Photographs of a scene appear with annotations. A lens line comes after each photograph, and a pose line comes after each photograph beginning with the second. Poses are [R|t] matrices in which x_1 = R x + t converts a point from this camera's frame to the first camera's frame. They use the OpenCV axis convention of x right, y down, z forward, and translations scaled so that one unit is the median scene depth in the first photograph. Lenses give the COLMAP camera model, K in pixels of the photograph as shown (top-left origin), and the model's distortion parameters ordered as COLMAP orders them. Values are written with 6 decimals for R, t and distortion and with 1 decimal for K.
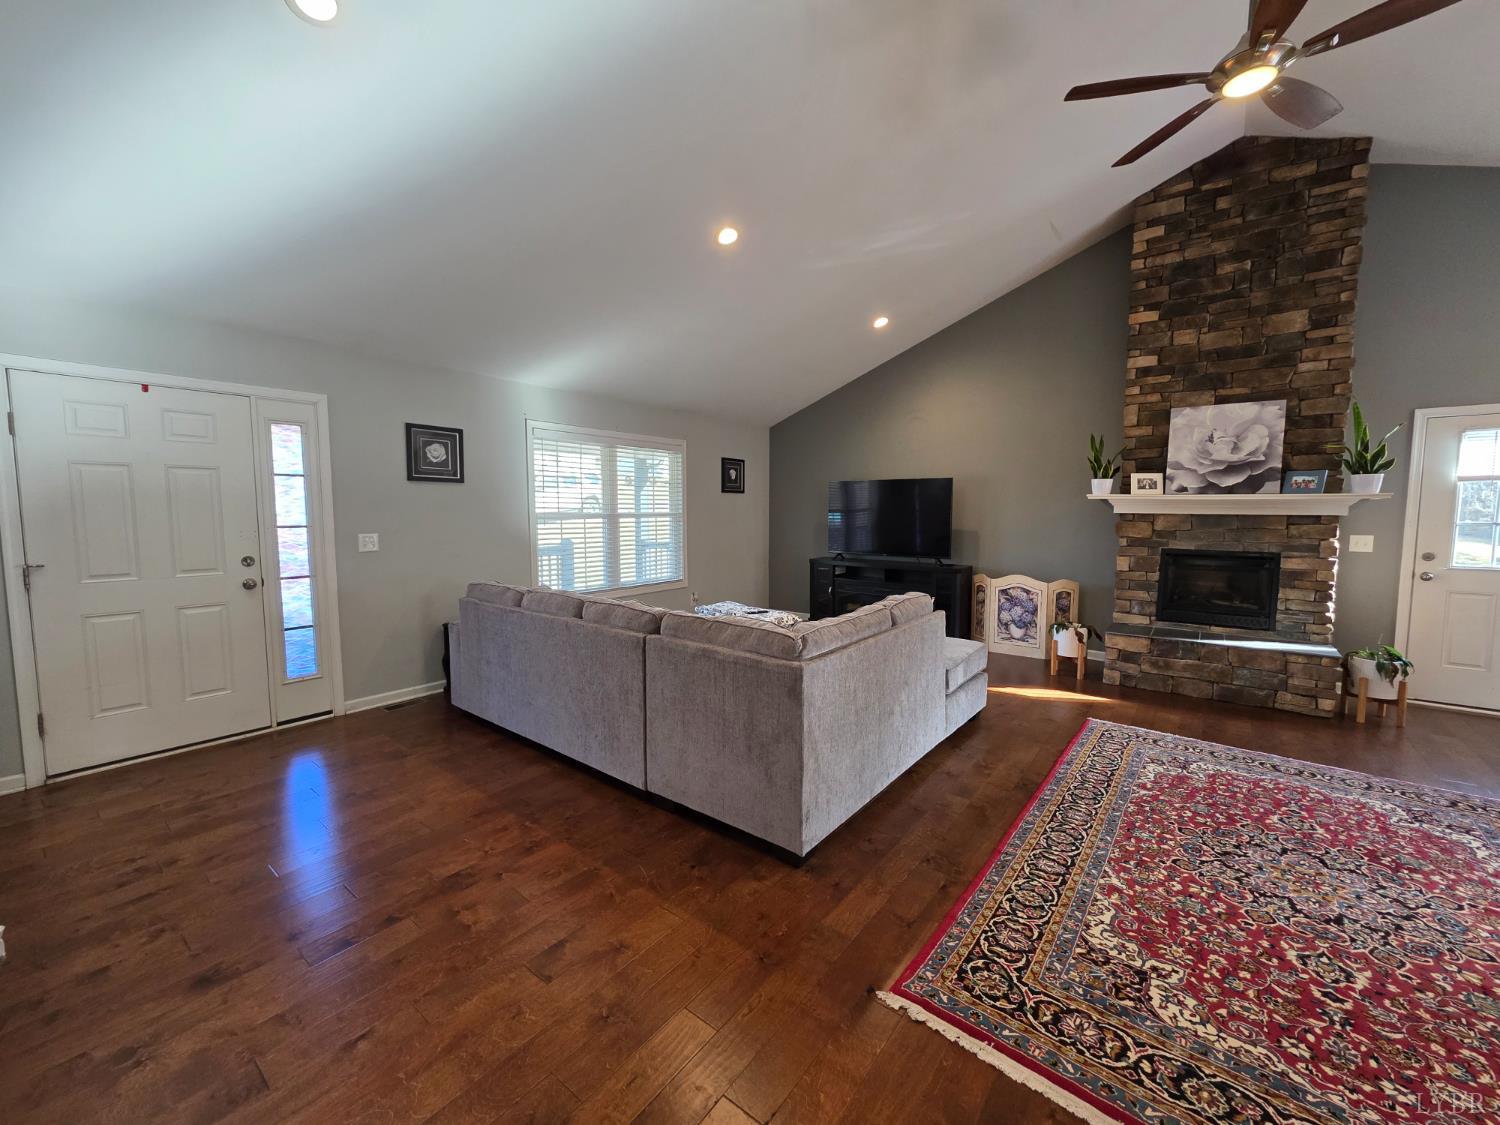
lens RADIAL K [[598.5, 0, 746.7], [0, 598.5, 557.8], [0, 0, 1]] dist [0.000007, 0.000574]
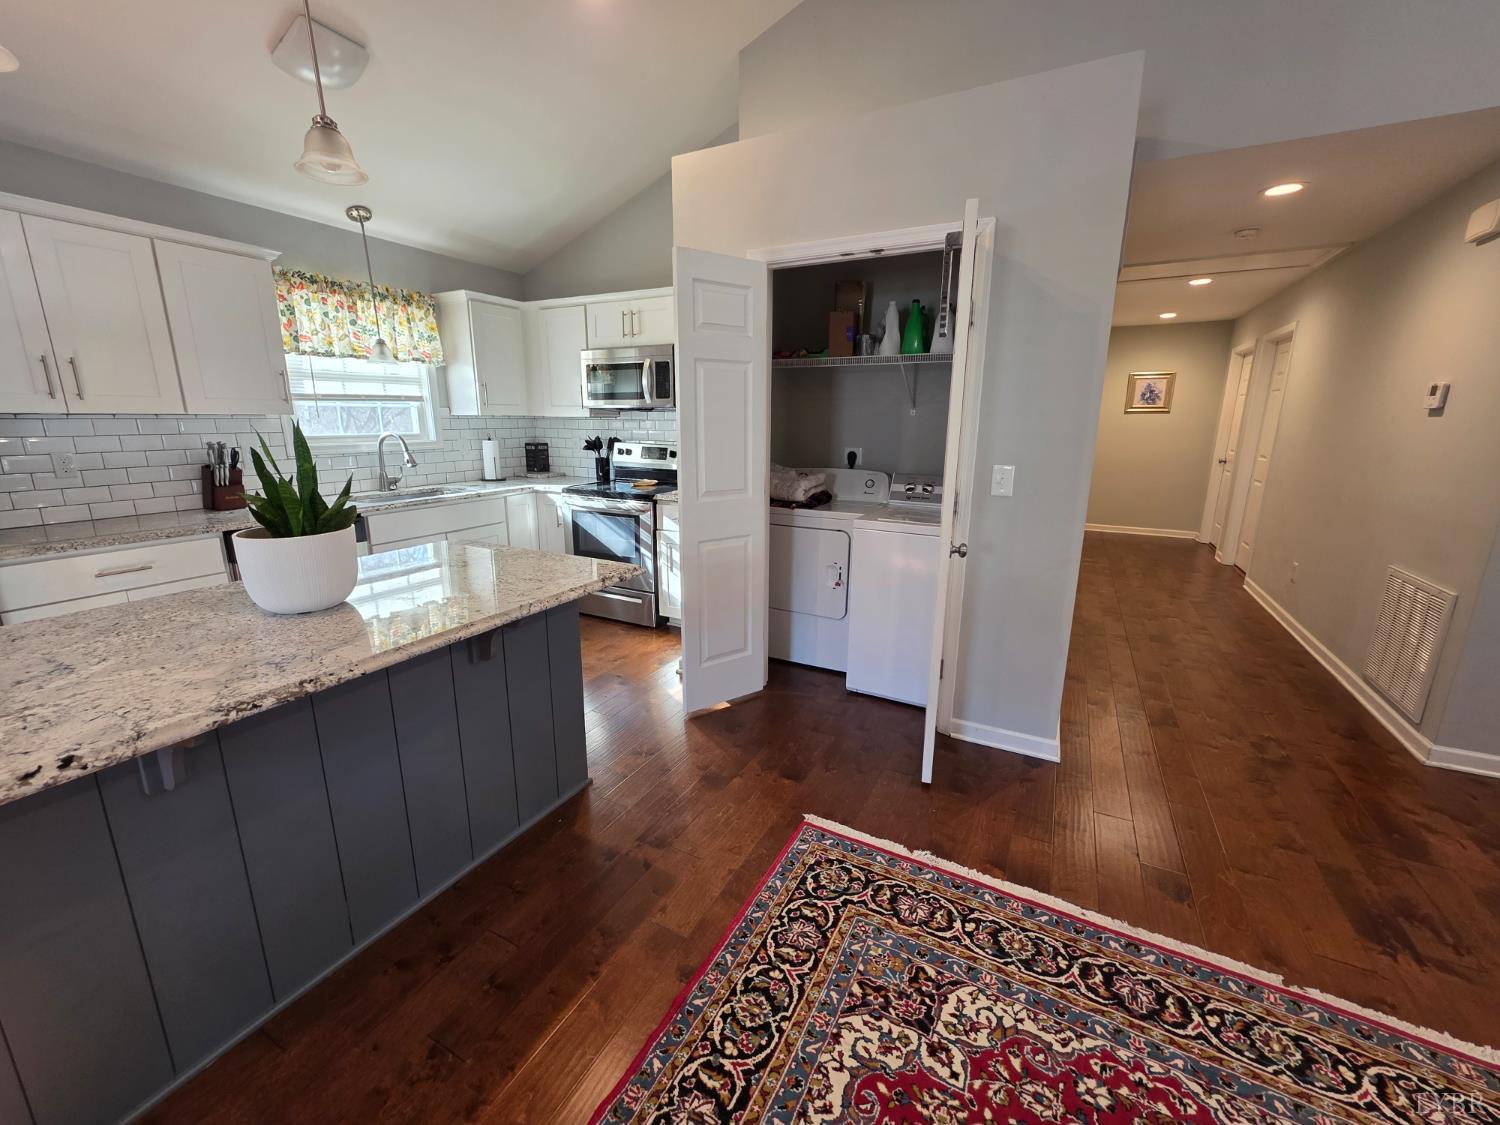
lens RADIAL K [[598.5, 0, 746.7], [0, 598.5, 557.8], [0, 0, 1]] dist [0.000007, 0.000574]
pose [[-0.984593, 0.032580, -0.171801, 0.643538], [-0.021861, 0.951847, 0.305794, -0.038613], [0.173491, 0.304838, -0.936469, 0.562179]]
